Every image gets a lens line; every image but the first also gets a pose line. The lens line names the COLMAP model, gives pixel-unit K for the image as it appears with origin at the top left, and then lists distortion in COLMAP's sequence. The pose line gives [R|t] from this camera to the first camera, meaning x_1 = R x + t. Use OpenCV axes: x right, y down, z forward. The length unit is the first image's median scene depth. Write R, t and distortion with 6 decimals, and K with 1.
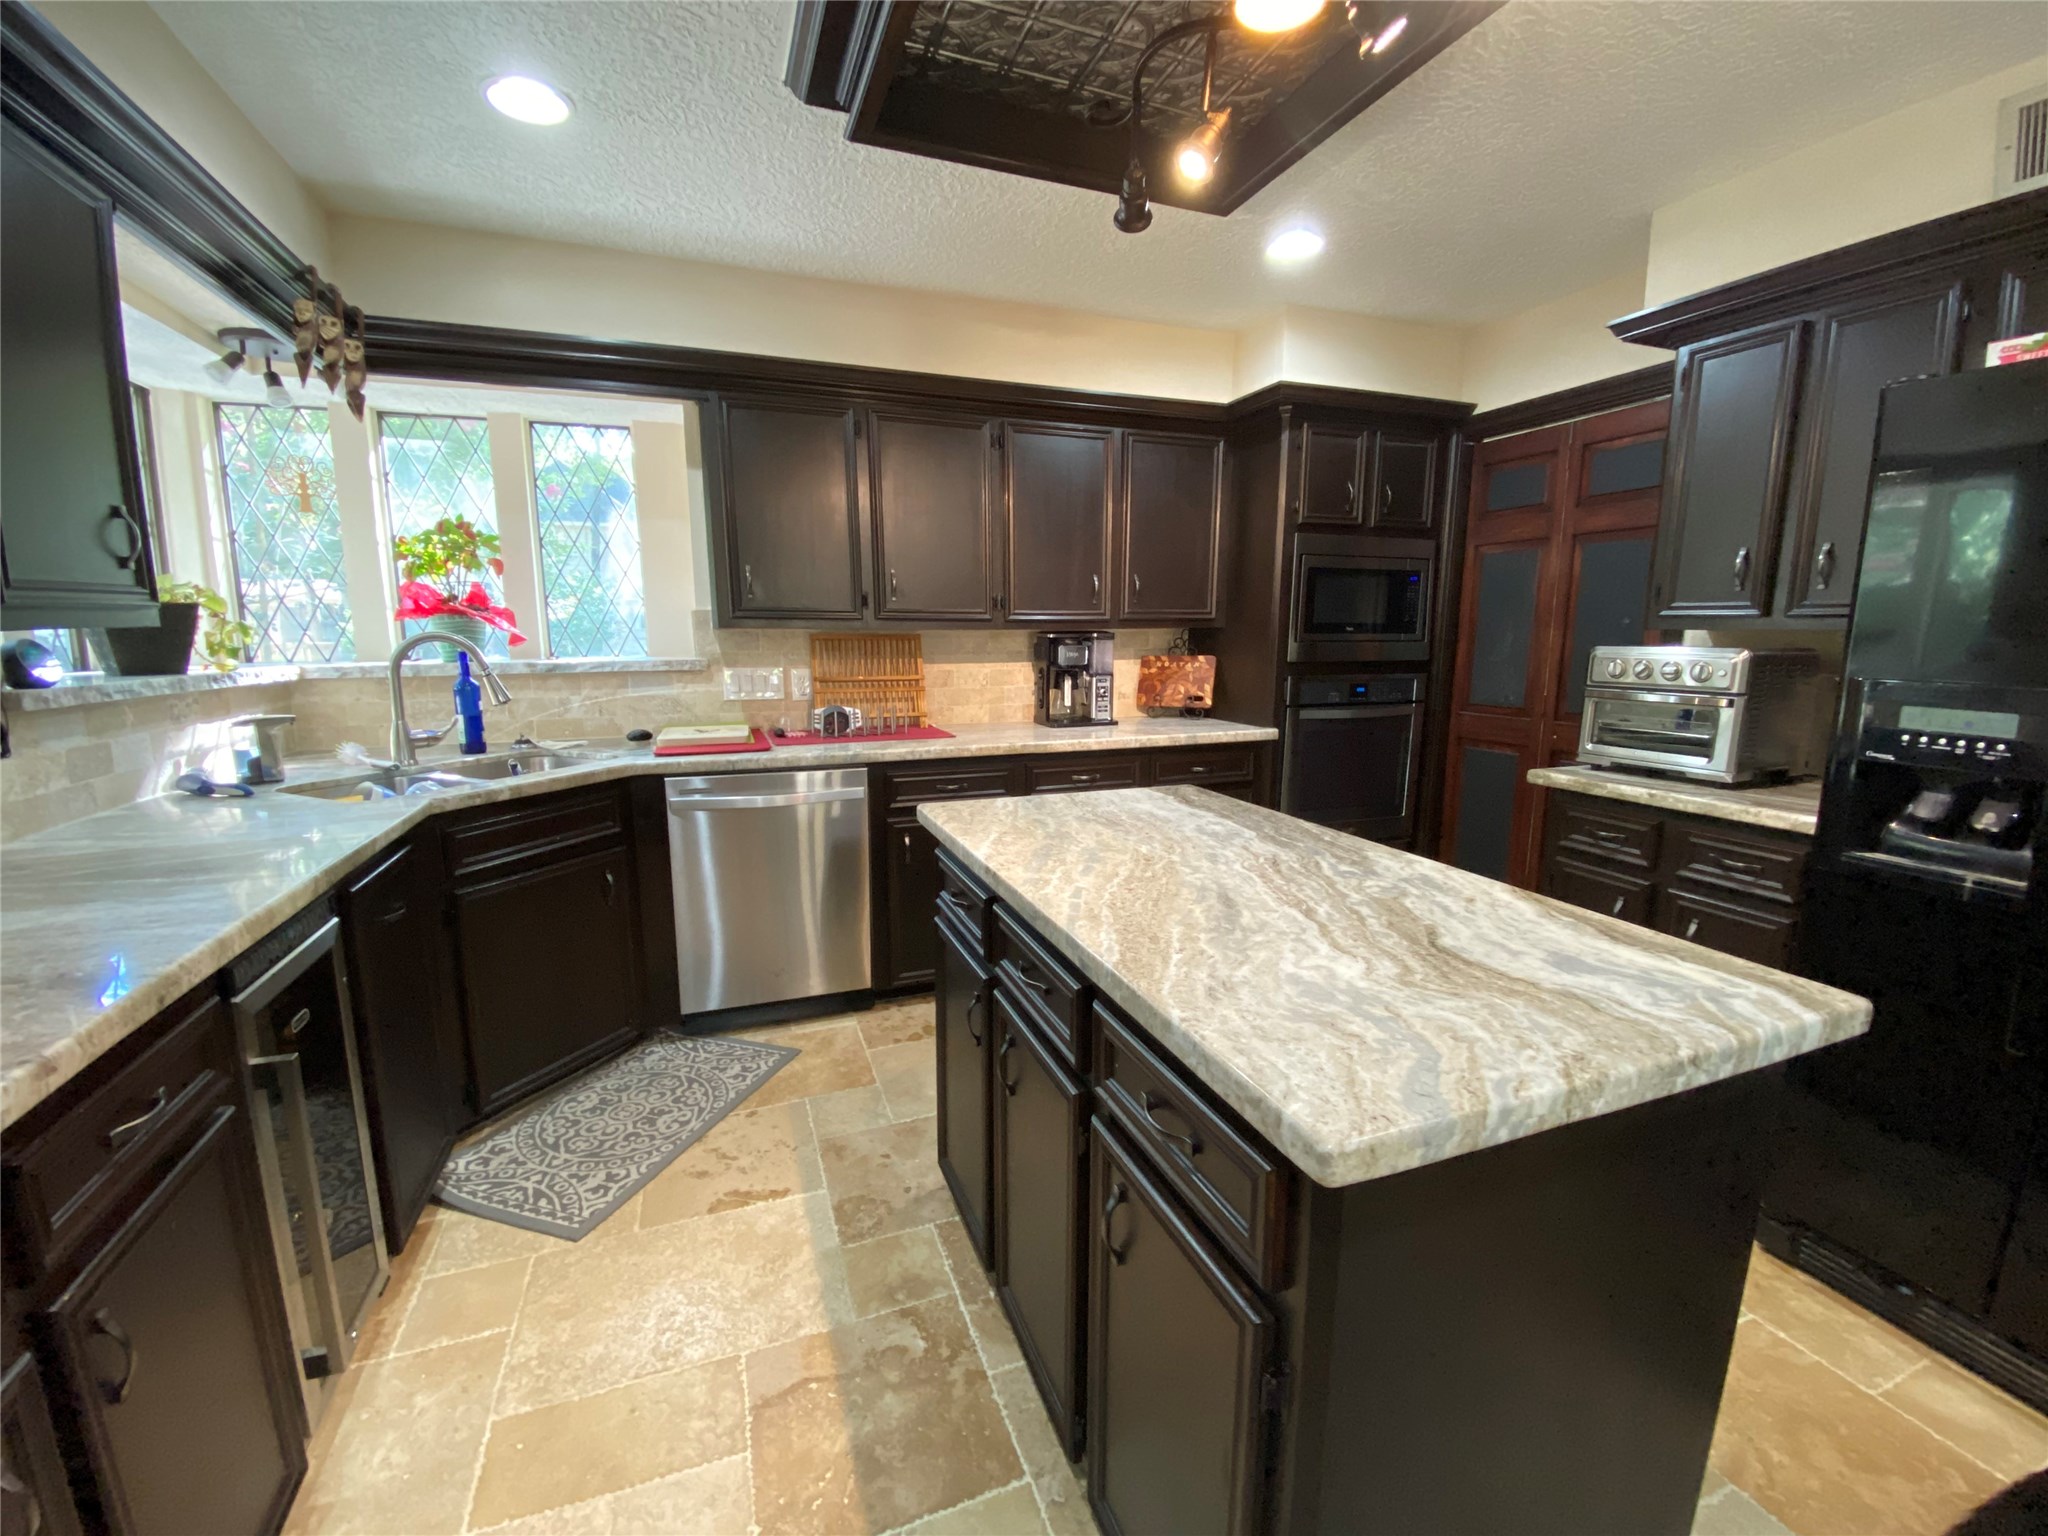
lens RADIAL K [[839.5, 0, 1018.2], [0, 839.5, 765.5], [0, 0, 1]] dist [-0.000065, -0.000016]
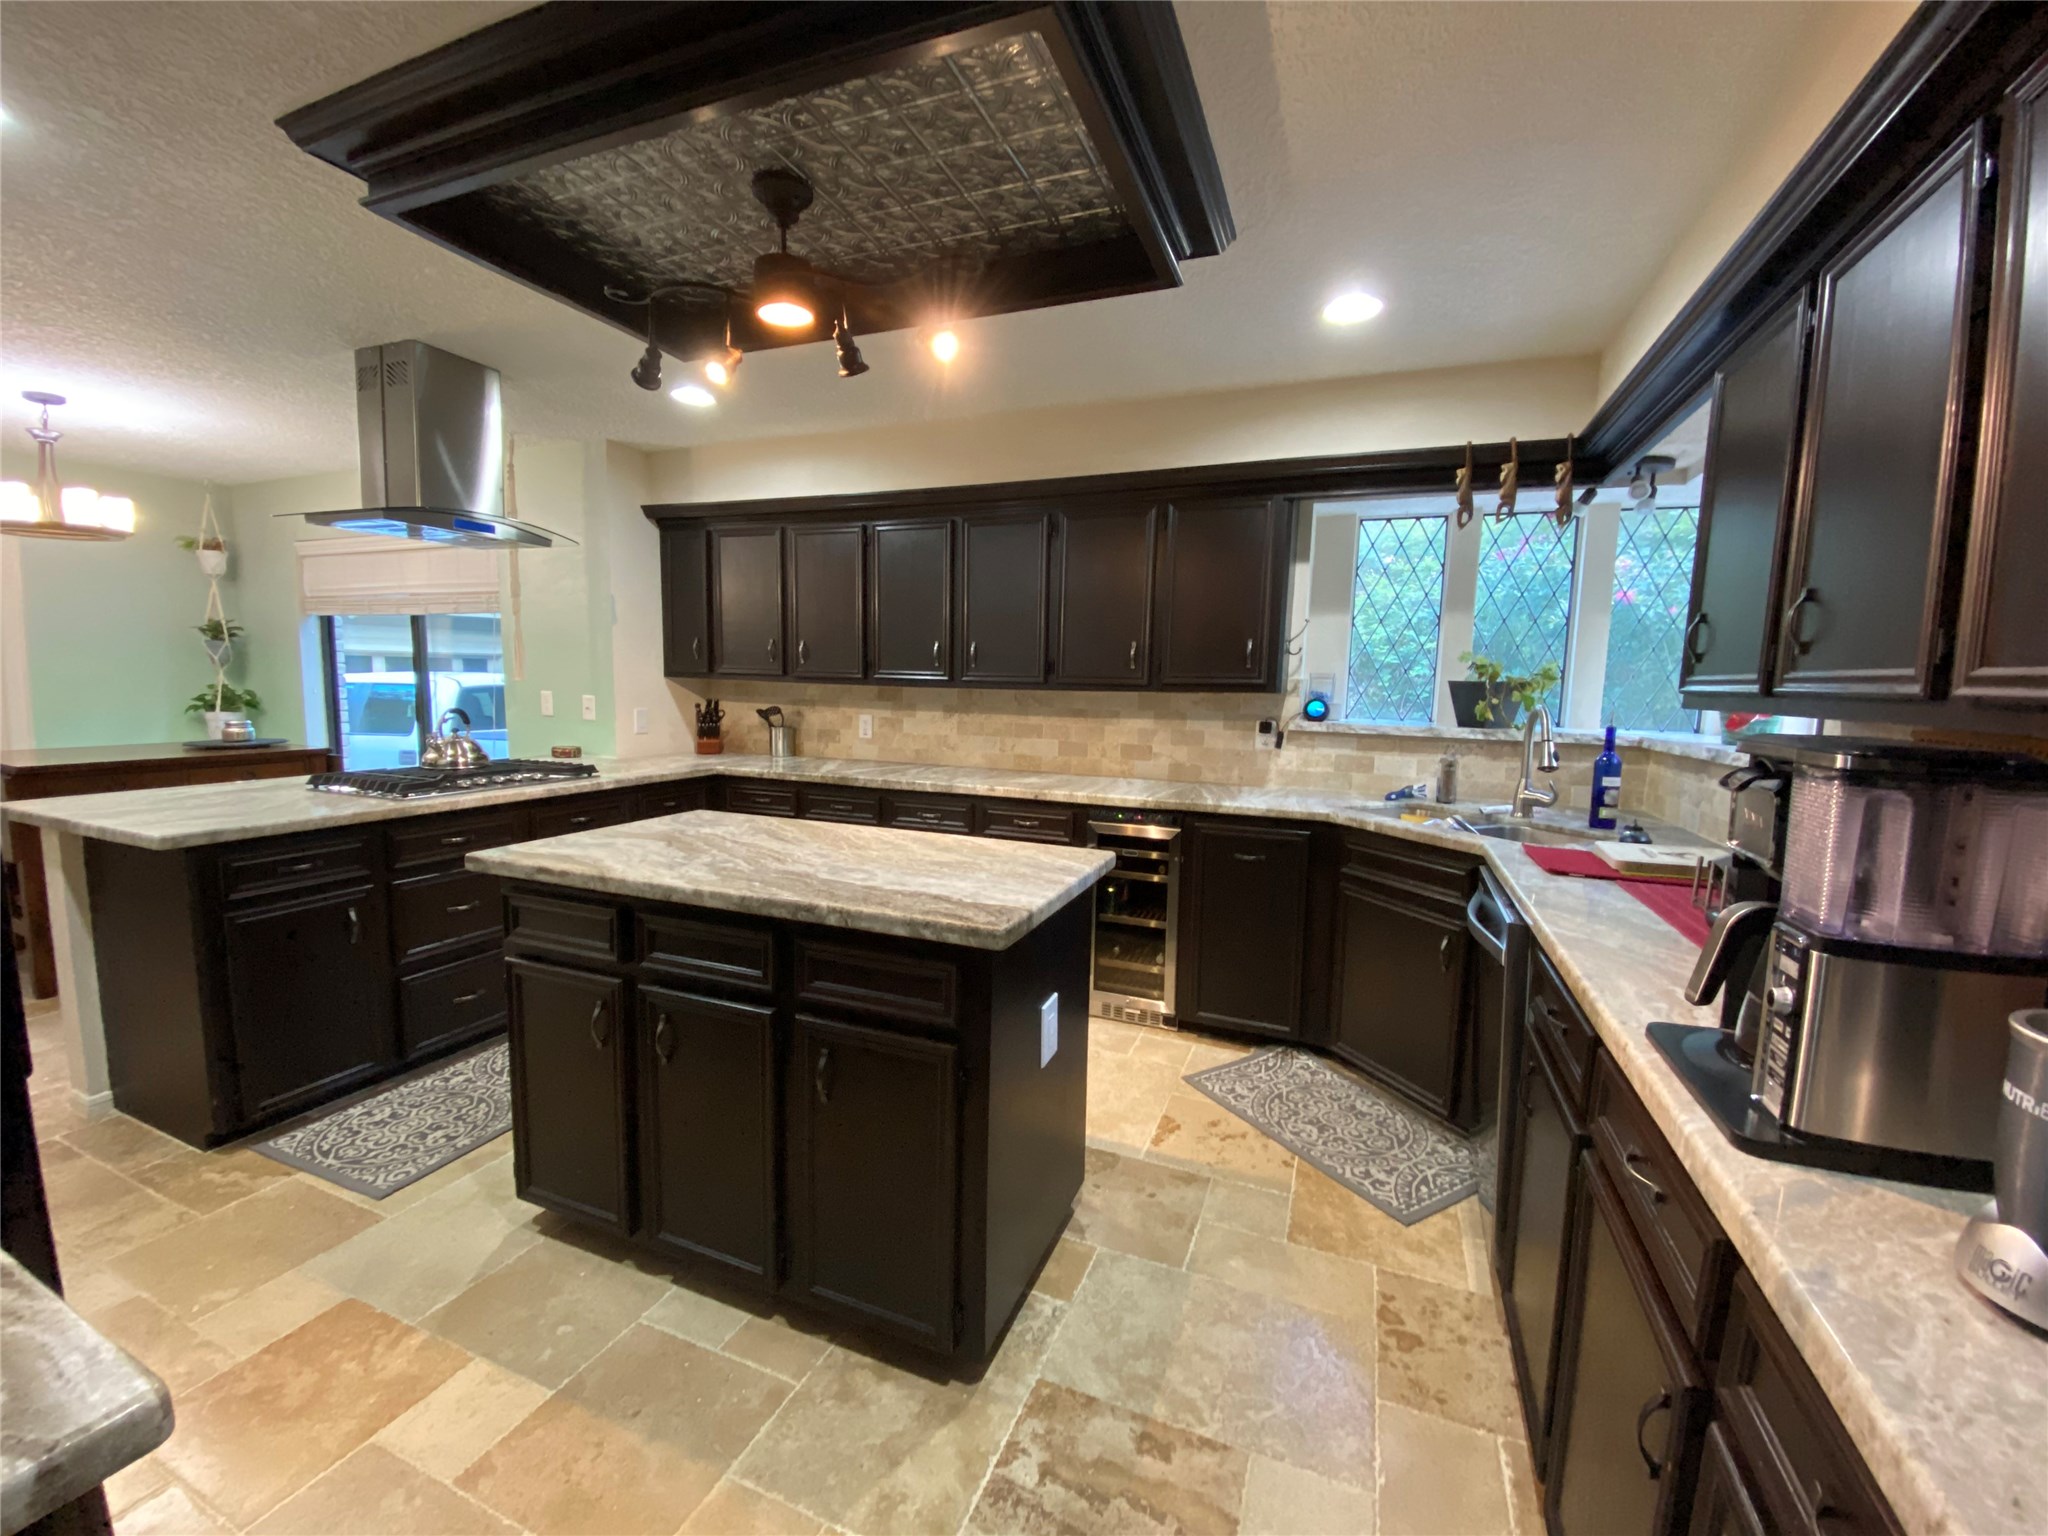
lens RADIAL K [[839.5, 0, 1023.5], [0, 839.5, 774.3], [0, 0, 1]] dist [-0.000065, -0.000016]
pose [[-0.687543, 0.064200, -0.723300, 0.642004], [-0.135197, 0.967350, 0.214375, -0.234851], [0.713447, 0.245180, -0.656415, 1.364475]]
